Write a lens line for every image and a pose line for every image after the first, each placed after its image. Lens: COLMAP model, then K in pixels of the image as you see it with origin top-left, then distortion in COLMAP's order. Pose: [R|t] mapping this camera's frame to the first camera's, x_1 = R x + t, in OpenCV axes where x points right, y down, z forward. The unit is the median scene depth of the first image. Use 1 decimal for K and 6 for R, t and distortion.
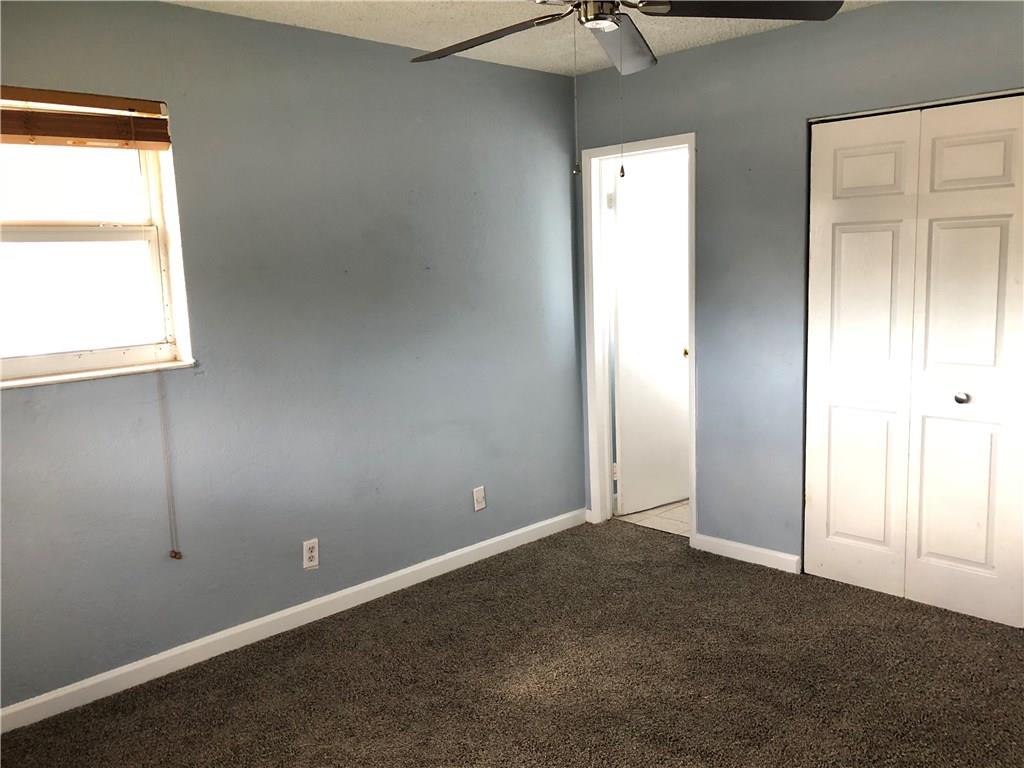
lens RADIAL K [[844.2, 0, 515.4], [0, 844.2, 381.5], [0, 0, 1]] dist [0.030010, -0.034877]
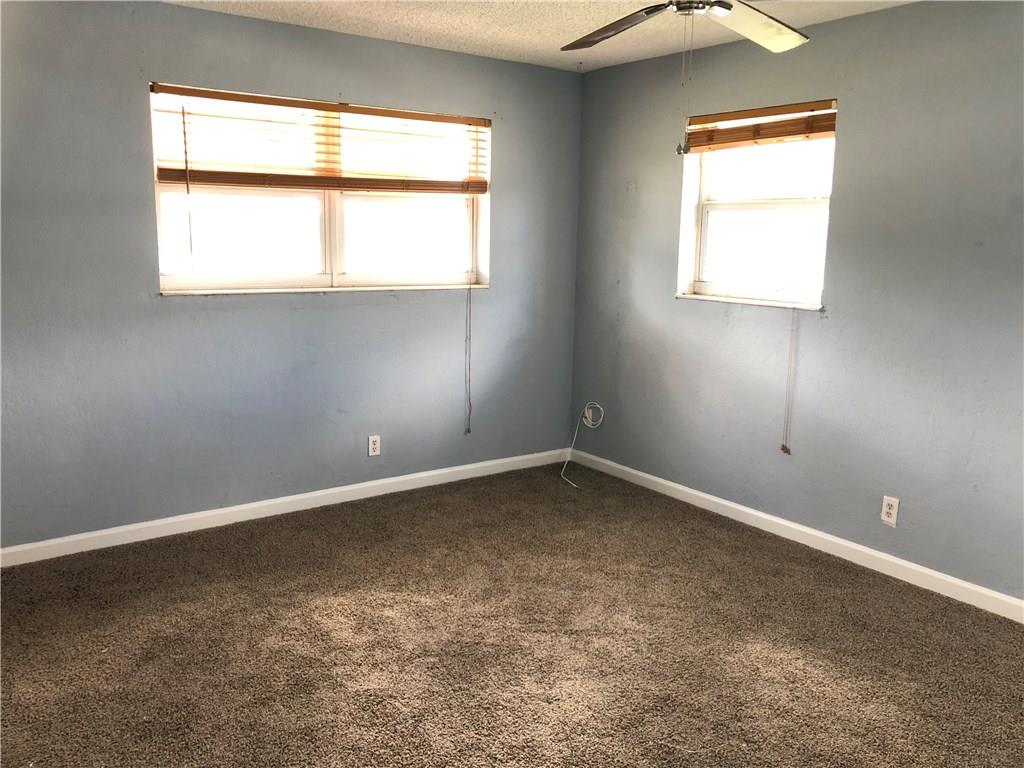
lens RADIAL K [[844.2, 0, 513.1], [0, 844.2, 382.3], [0, 0, 1]] dist [0.030010, -0.034877]
pose [[-0.144619, 0.208463, -0.967279, 0.915722], [-0.156222, 0.960485, 0.230355, -0.133661], [0.977077, 0.184424, -0.106338, 0.707242]]
